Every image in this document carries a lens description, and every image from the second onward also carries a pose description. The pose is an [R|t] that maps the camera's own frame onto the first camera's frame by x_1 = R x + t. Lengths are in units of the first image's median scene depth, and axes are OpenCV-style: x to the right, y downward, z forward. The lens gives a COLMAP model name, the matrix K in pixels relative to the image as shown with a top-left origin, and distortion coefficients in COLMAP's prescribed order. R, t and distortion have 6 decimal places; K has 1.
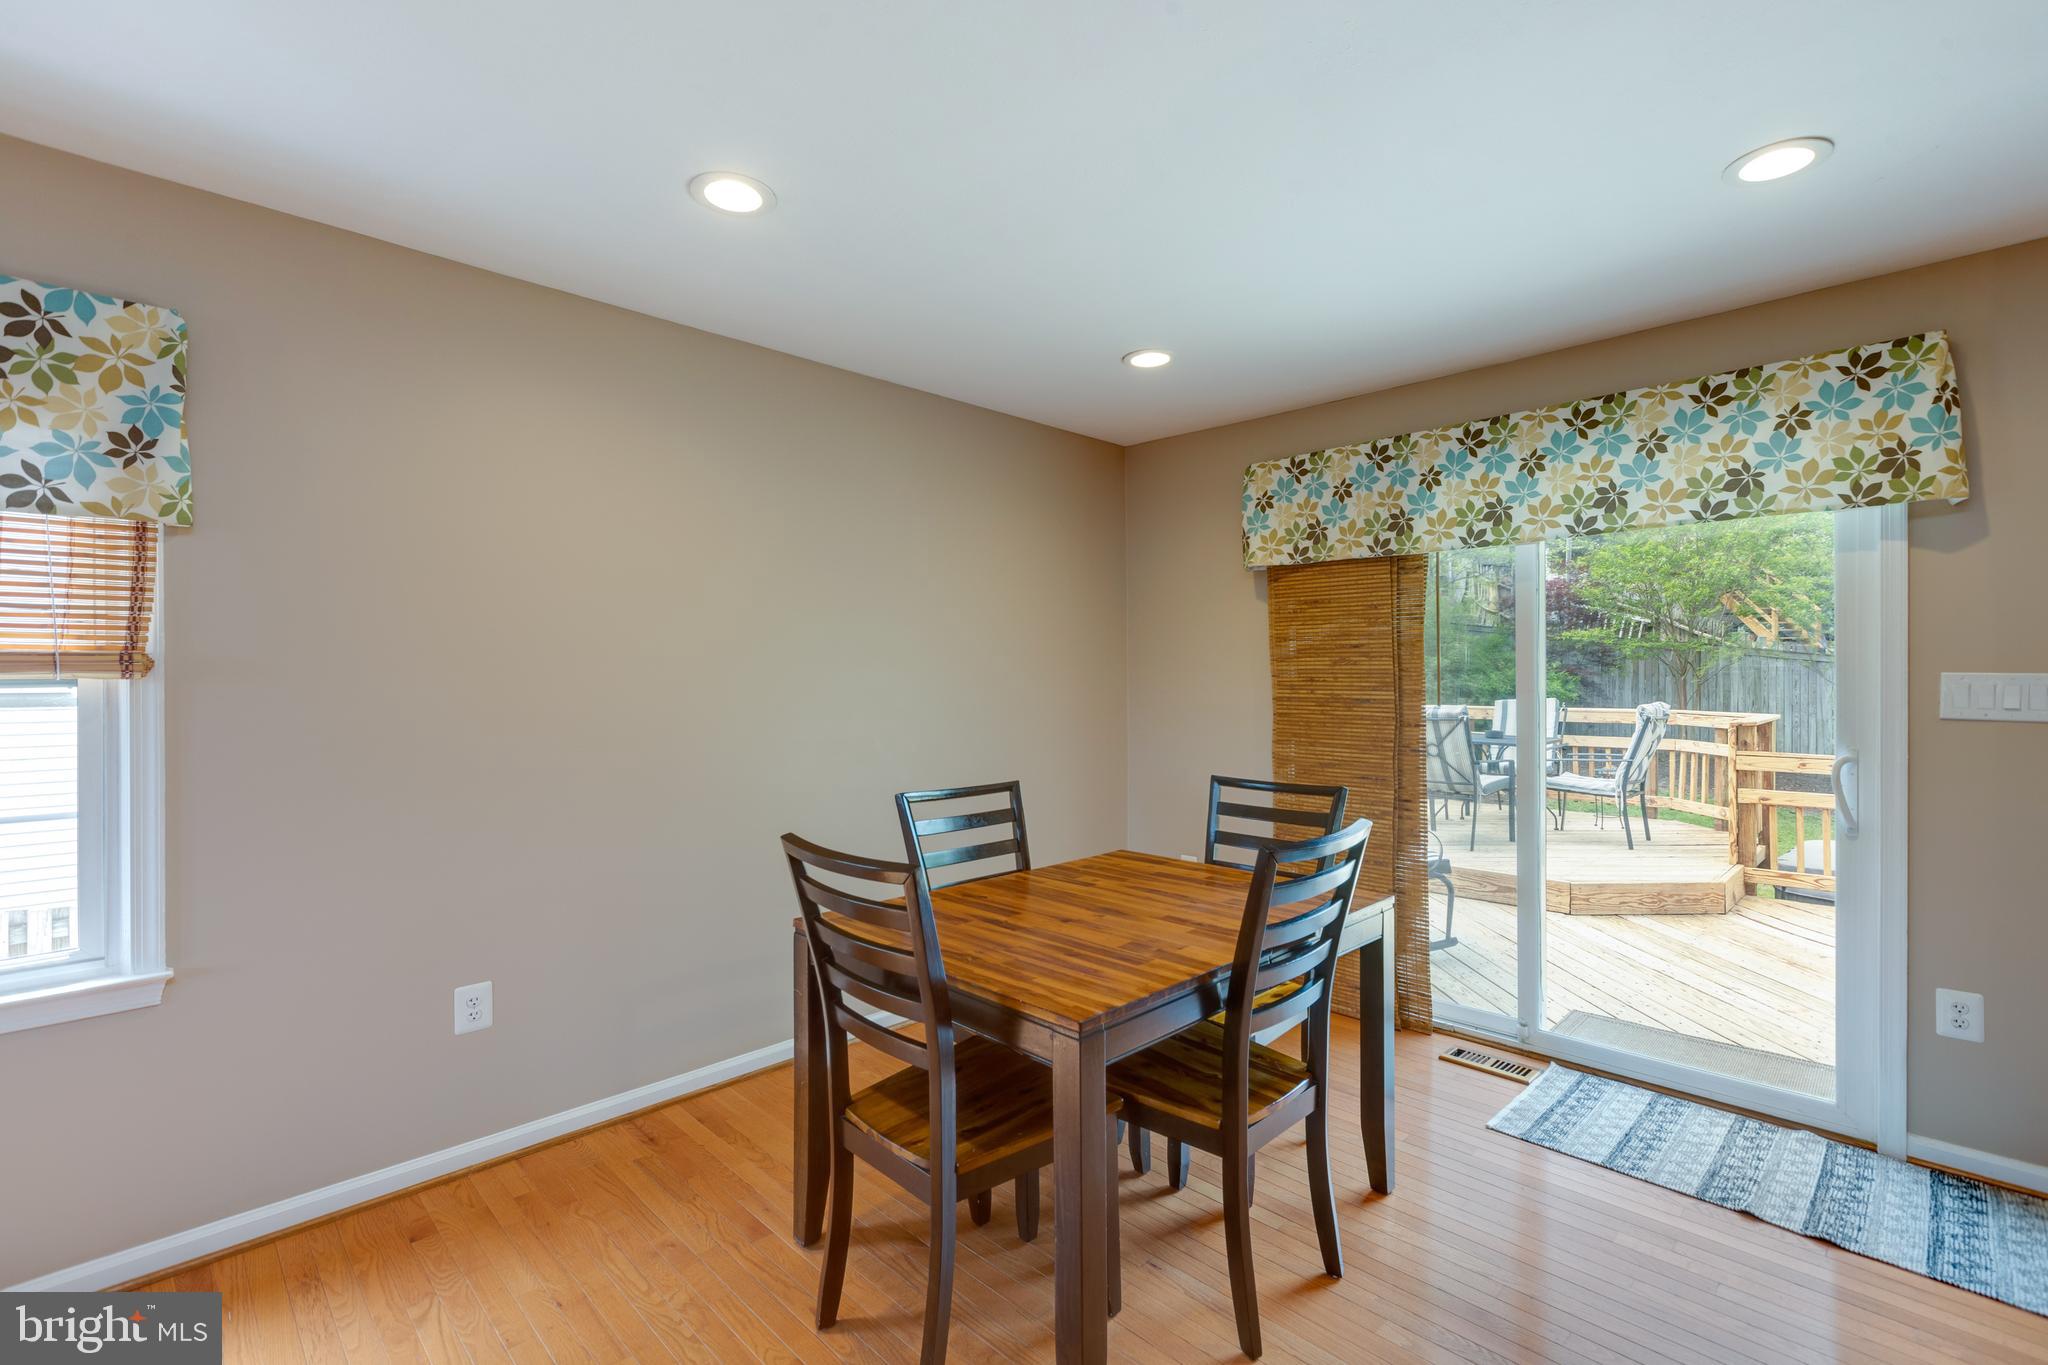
lens RADIAL K [[911.4, 0, 1026.5], [0, 911.4, 678.9], [0, 0, 1]] dist [0.004013, -0.001256]
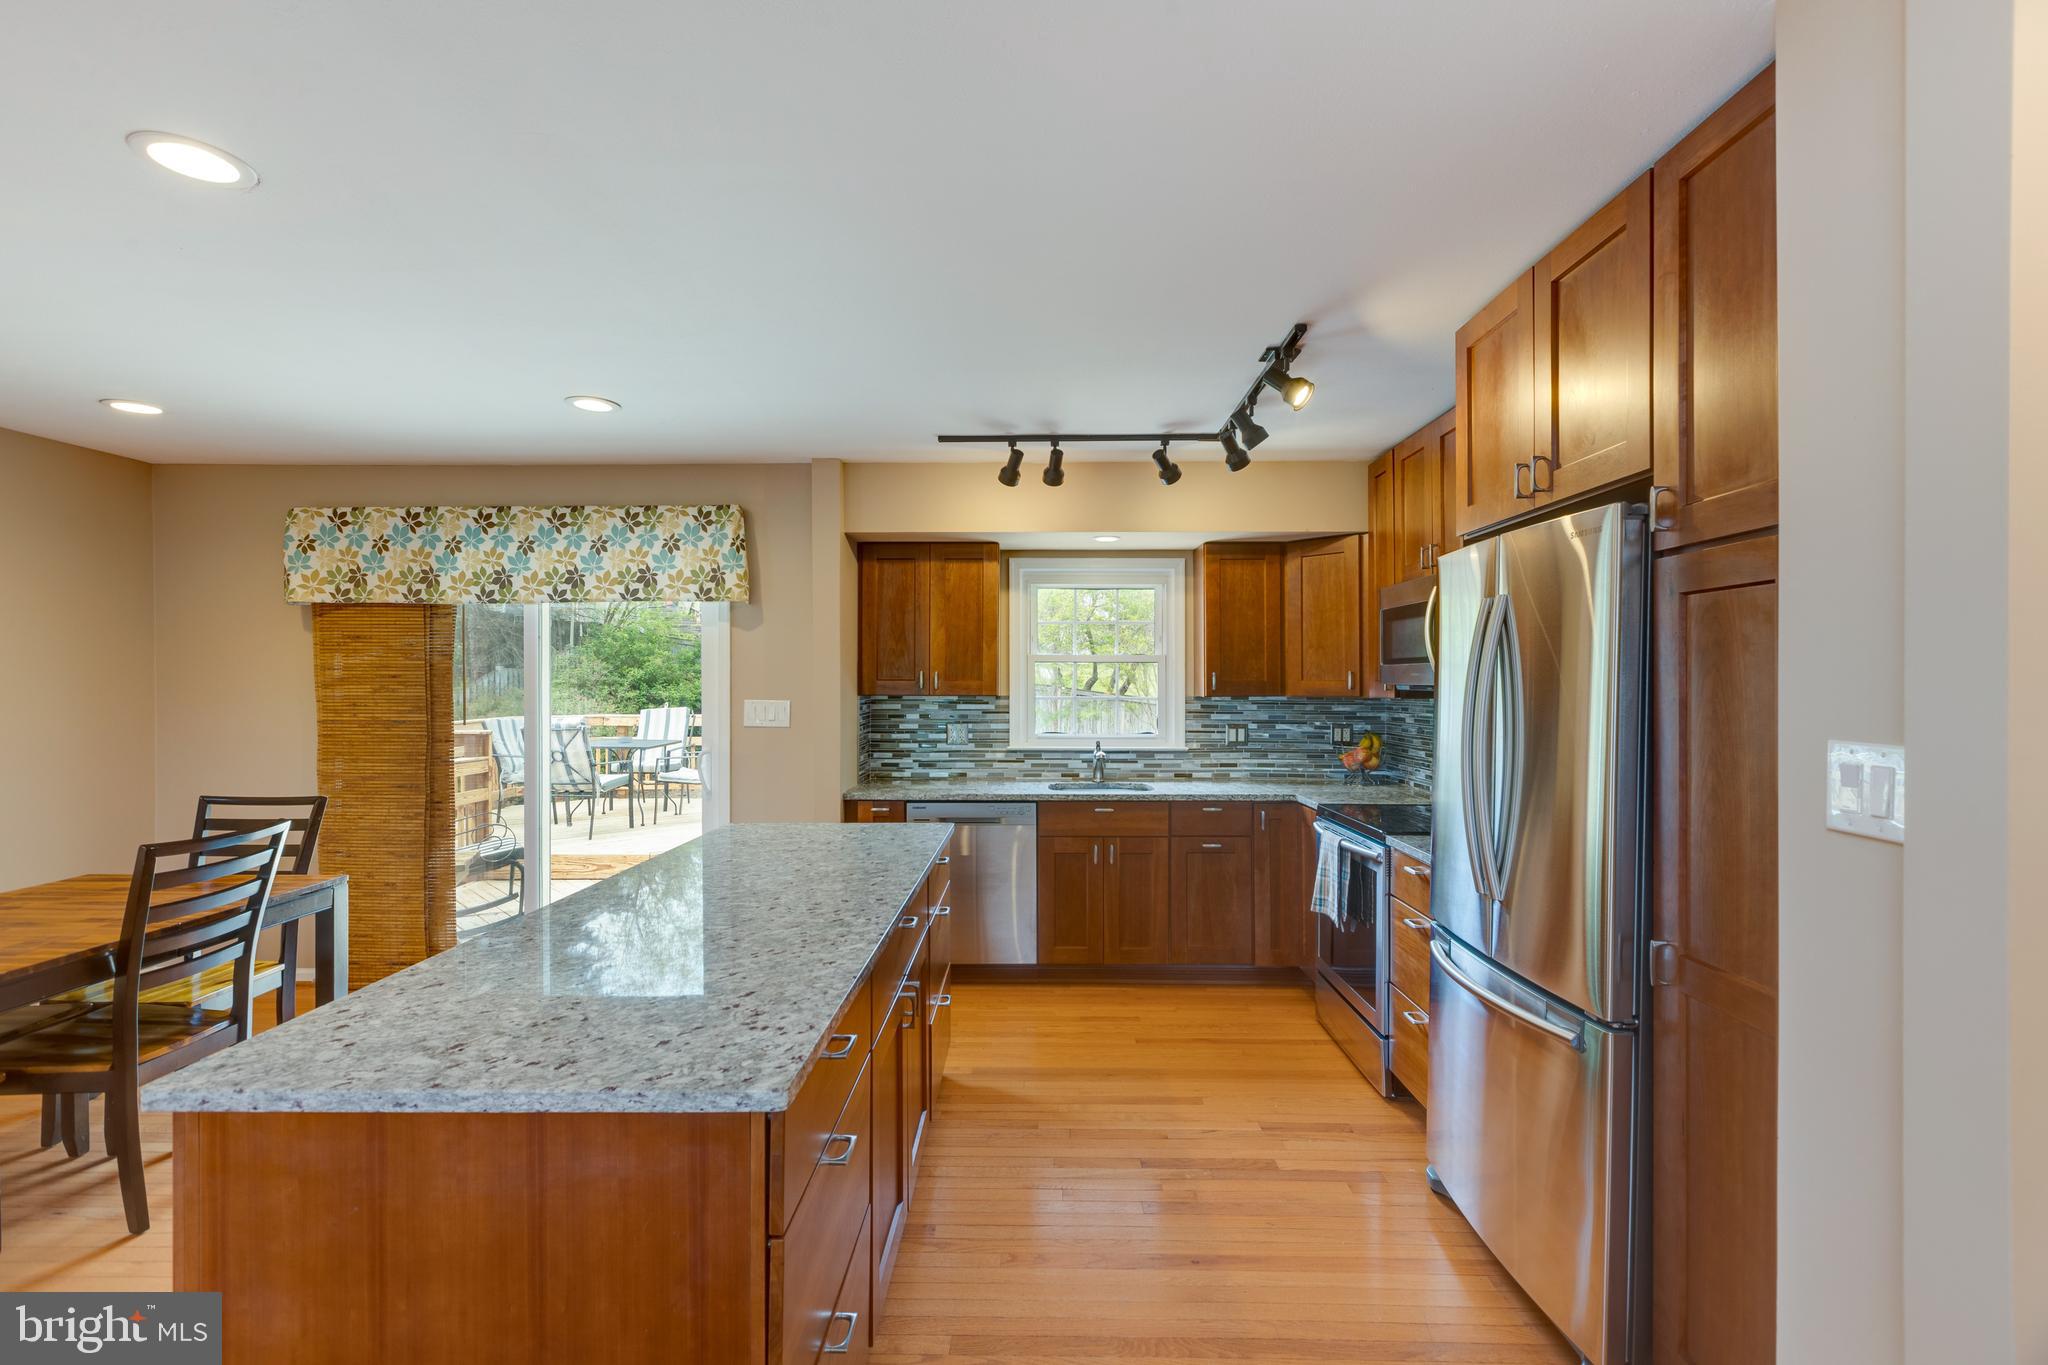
lens RADIAL K [[911.4, 0, 1026.5], [0, 911.4, 678.9], [0, 0, 1]] dist [0.004013, -0.001256]
pose [[0.717315, 0.002166, 0.696746, 0.167589], [0.000231, 0.999994, -0.003346, -0.038577], [-0.696749, 0.002561, 0.717310, -0.583218]]
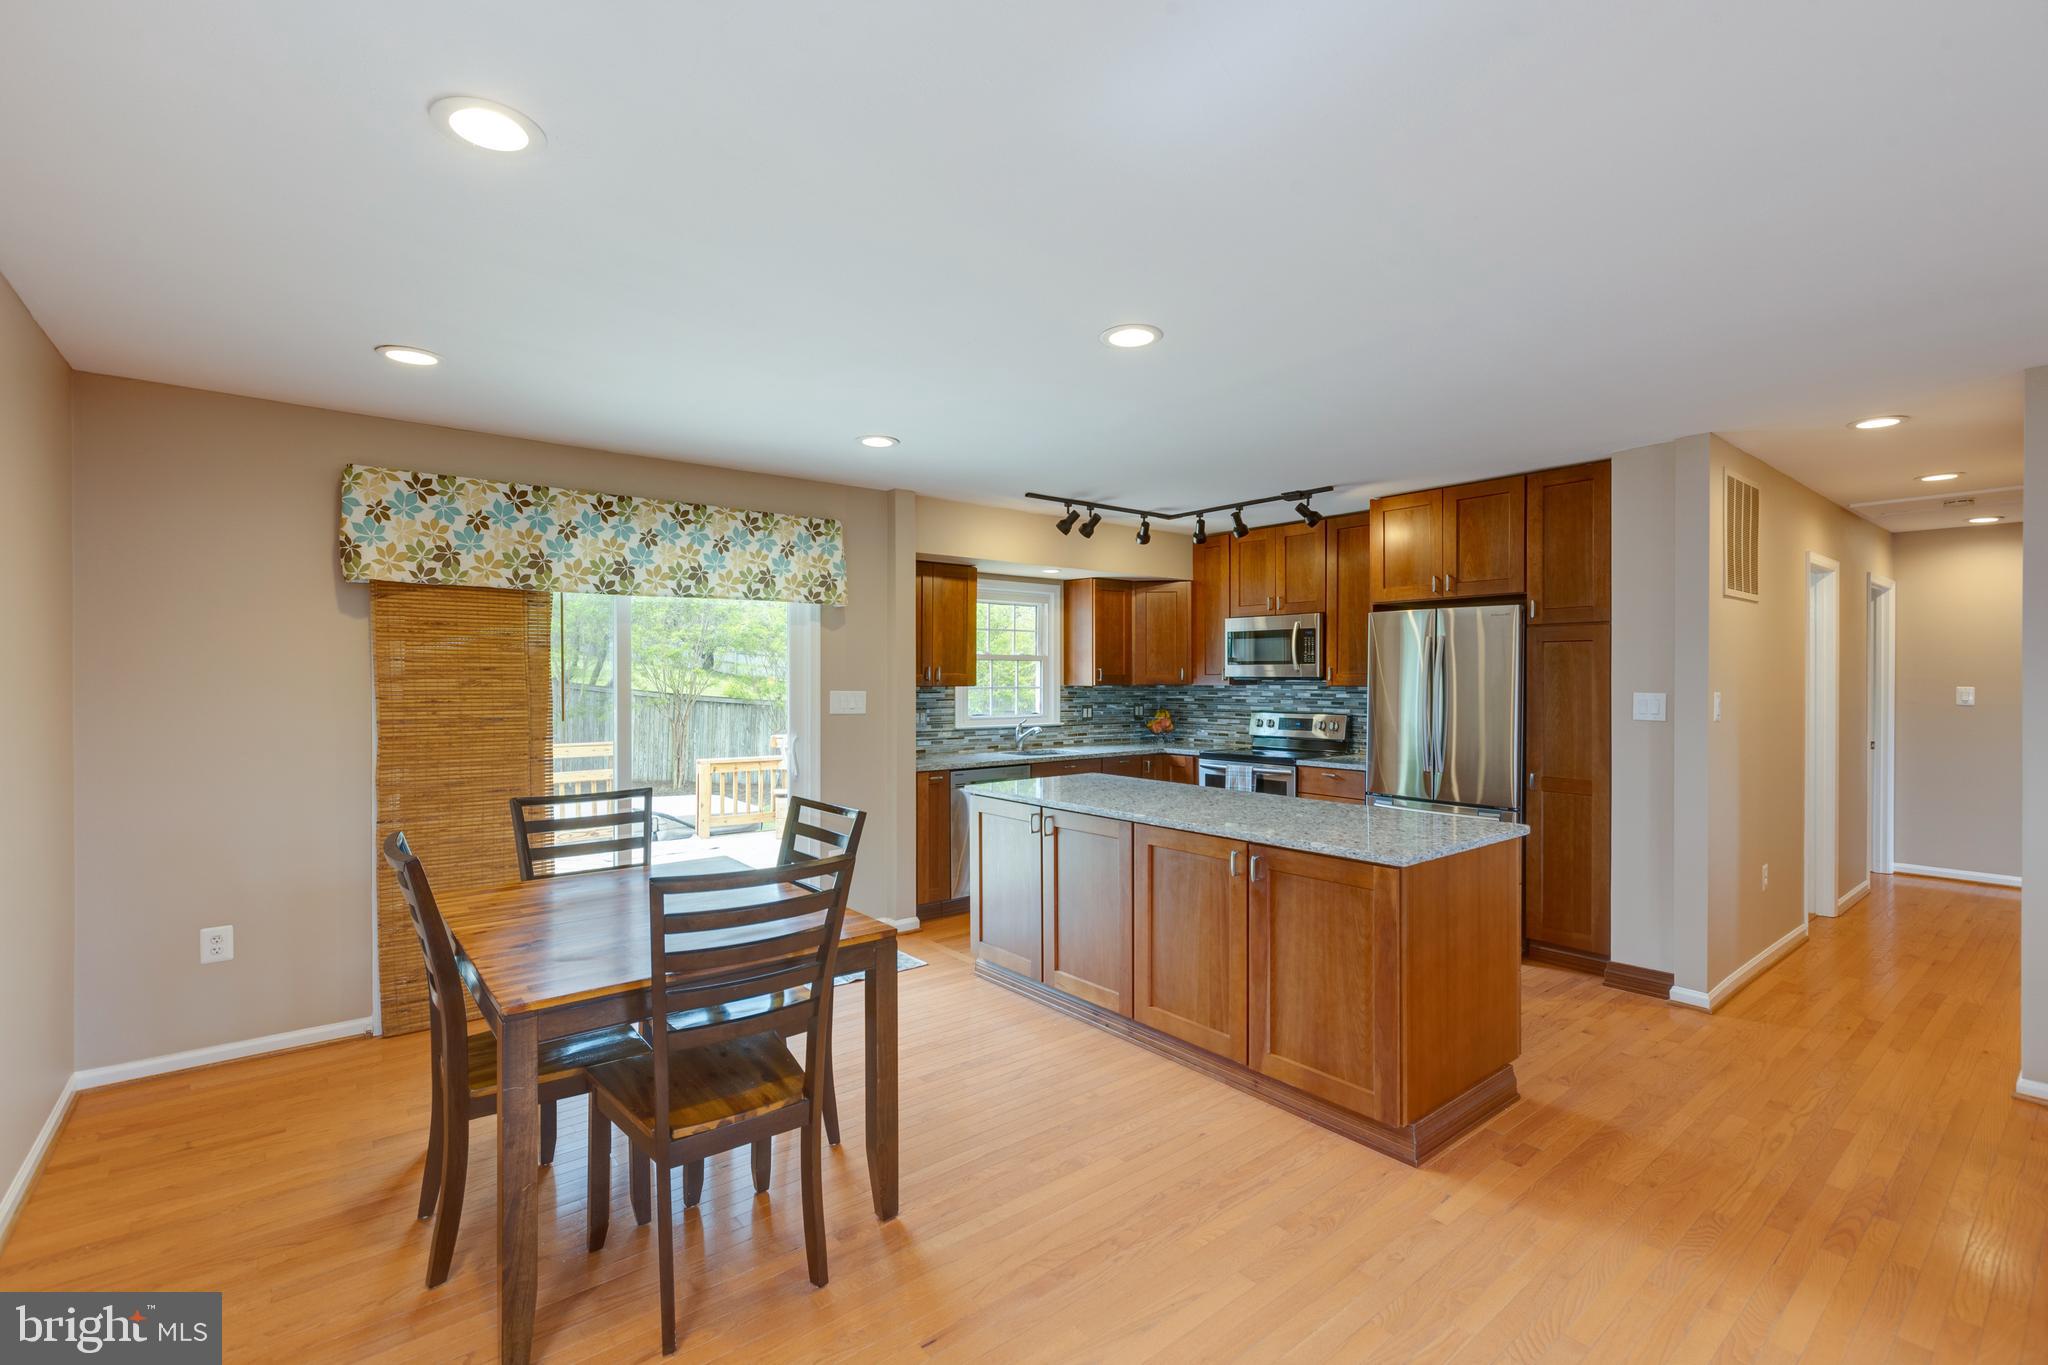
lens RADIAL K [[911.4, 0, 1026.5], [0, 911.4, 678.9], [0, 0, 1]] dist [0.004013, -0.001256]
pose [[0.101650, -0.002963, 0.994816, -0.868538], [0.000869, 0.999995, 0.002890, -0.036166], [-0.994820, 0.000571, 0.101652, 0.356854]]
